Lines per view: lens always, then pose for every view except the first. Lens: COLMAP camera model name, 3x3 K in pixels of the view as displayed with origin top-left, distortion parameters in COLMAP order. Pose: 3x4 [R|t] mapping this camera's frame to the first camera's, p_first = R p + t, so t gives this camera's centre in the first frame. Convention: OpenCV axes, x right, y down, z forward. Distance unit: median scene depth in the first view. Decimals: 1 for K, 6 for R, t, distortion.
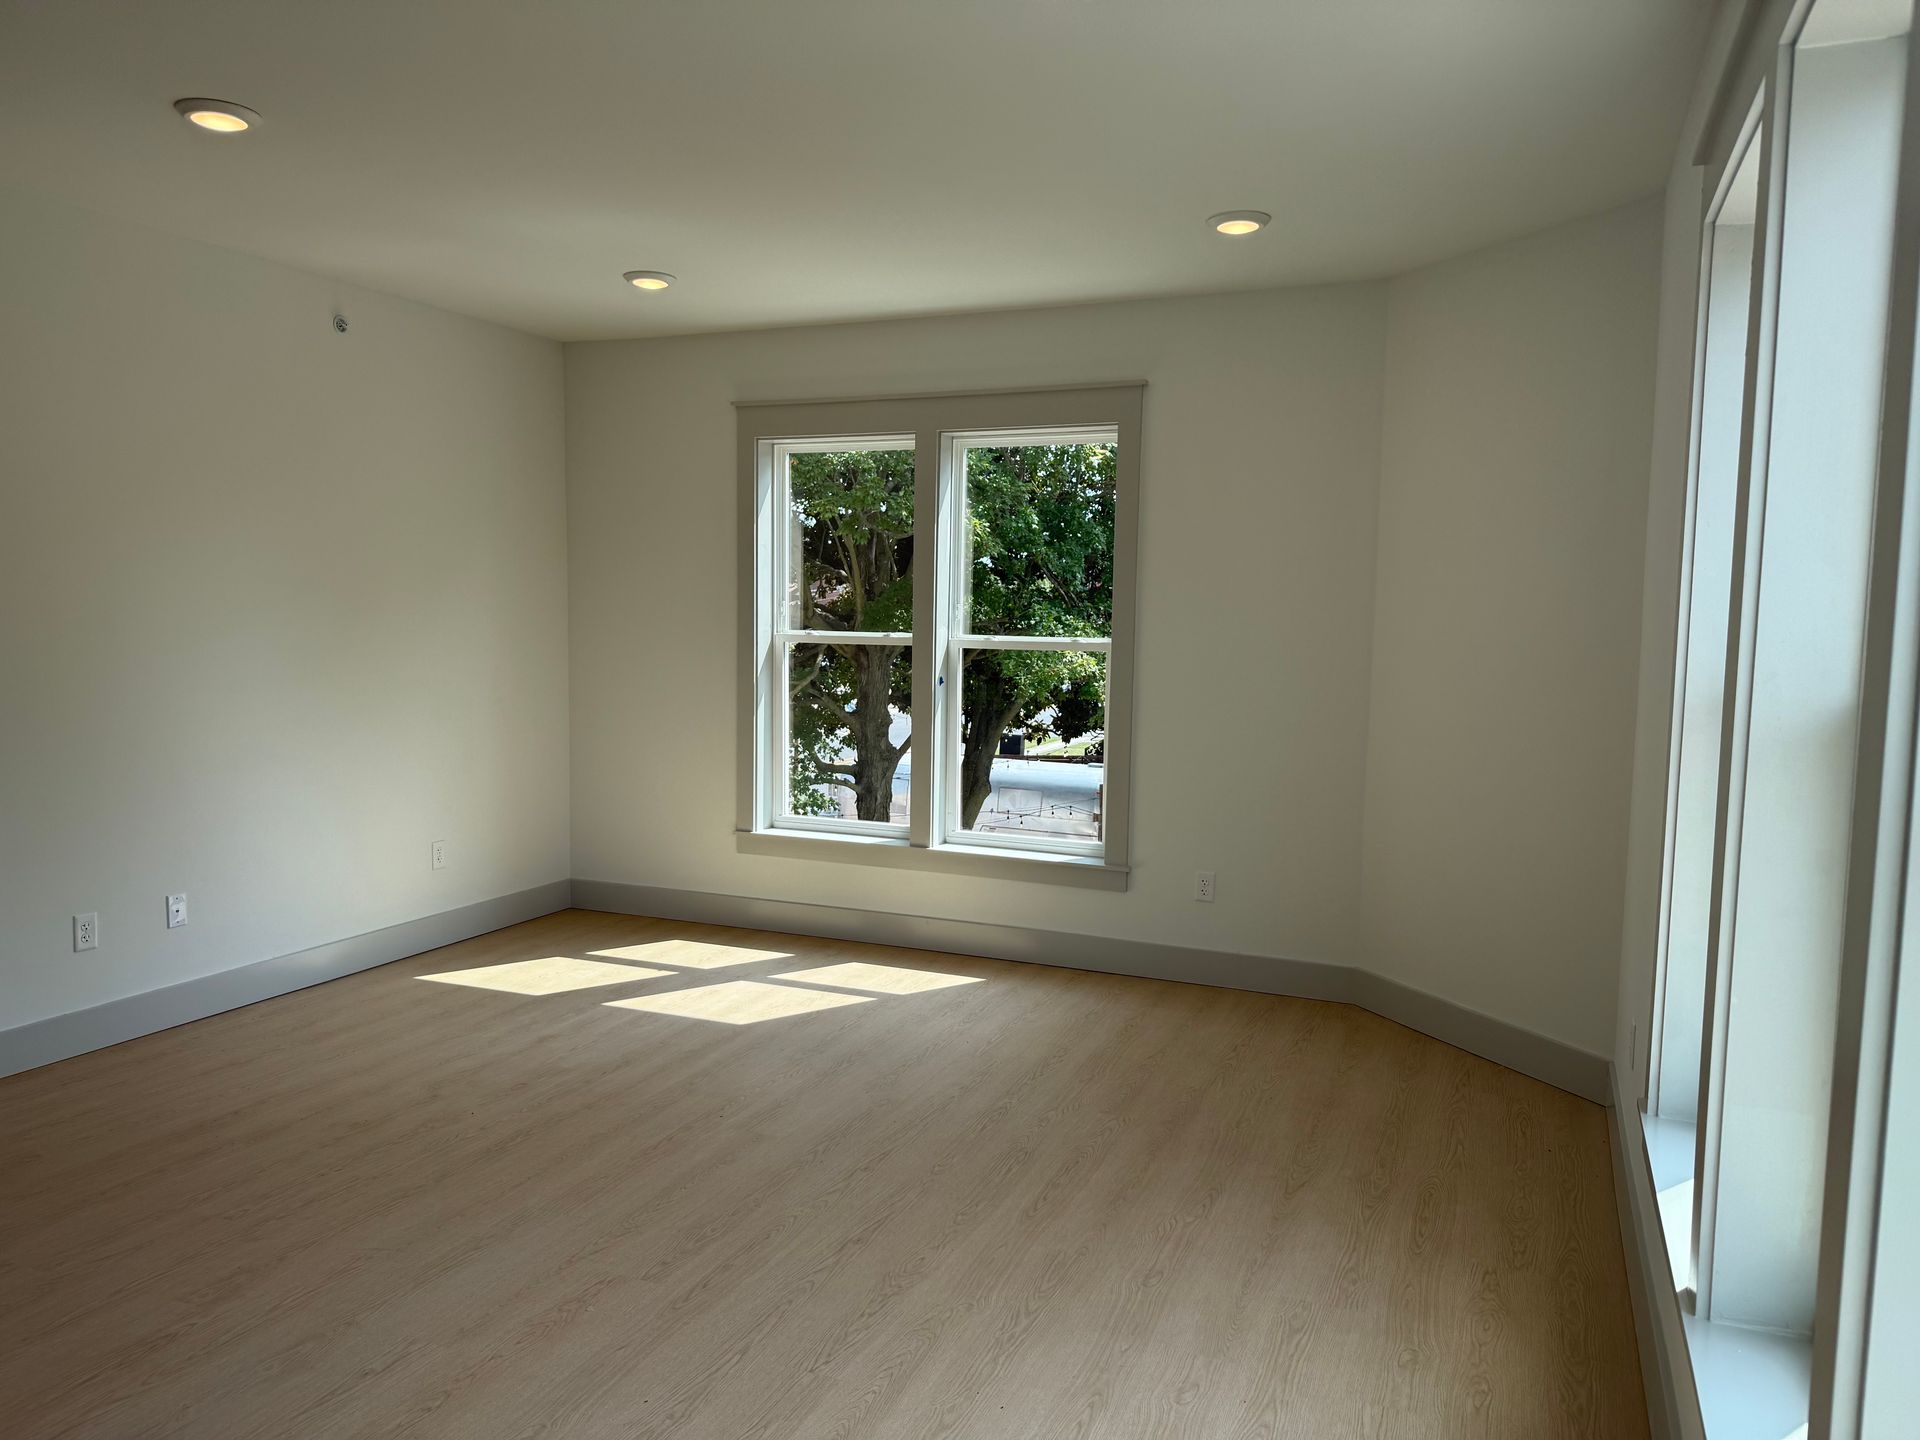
lens RADIAL K [[1352.8, 0, 956.8], [0, 1352.8, 719.0], [0, 0, 1]] dist [0.032679, -0.035954]
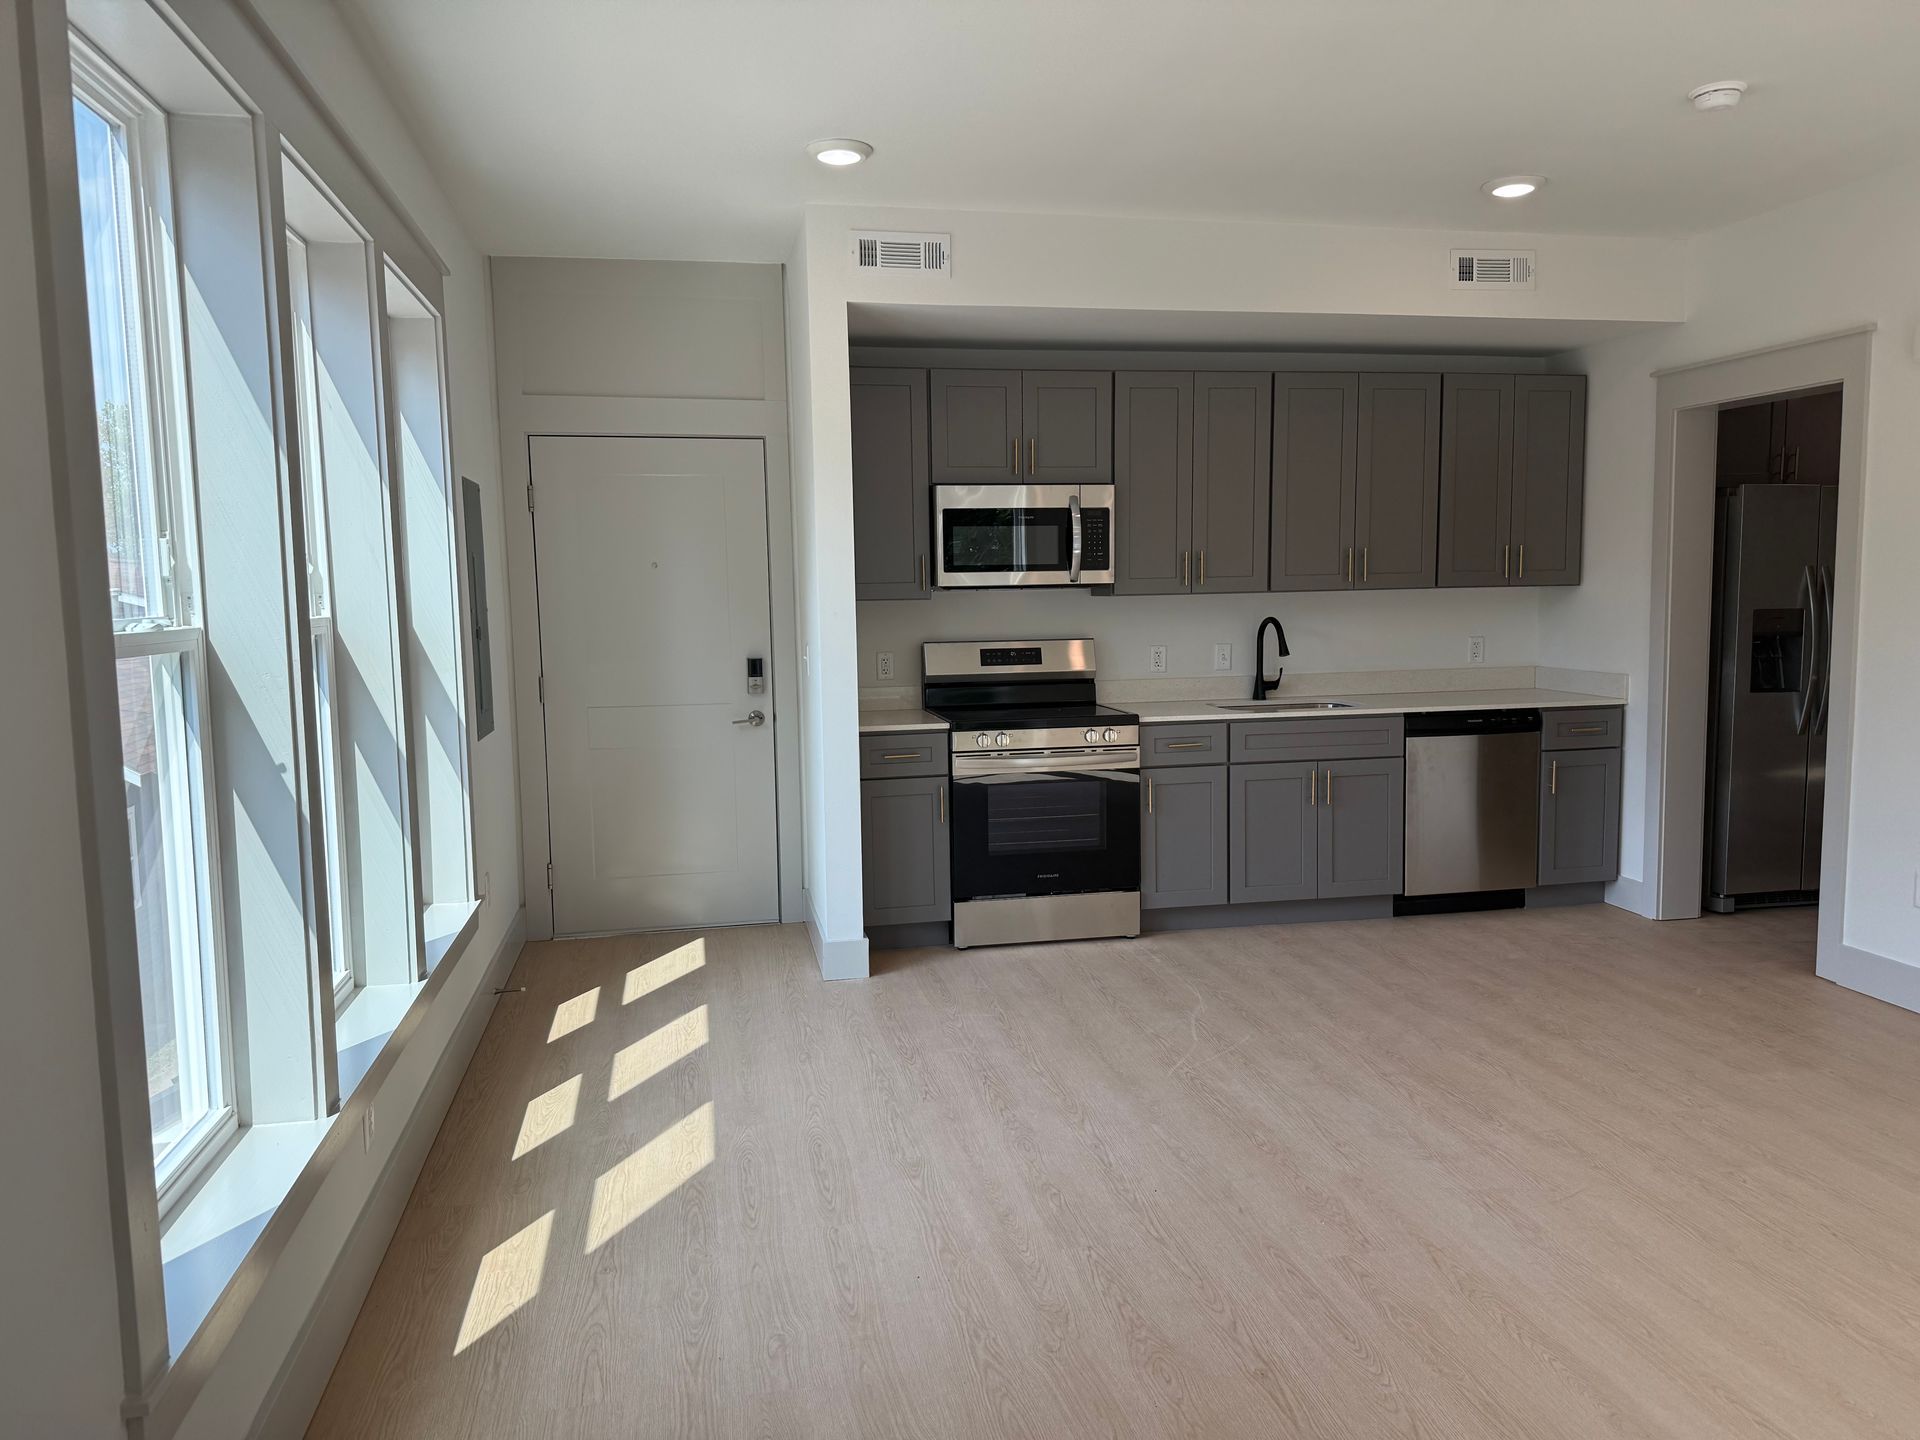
lens RADIAL K [[1352.8, 0, 974.2], [0, 1352.8, 734.1], [0, 0, 1]] dist [0.032679, -0.035954]
pose [[-0.818313, 0.060708, -0.571558, 0.559056], [-0.042620, 0.985260, 0.165669, -0.109554], [0.573191, 0.159929, -0.803663, 1.709323]]
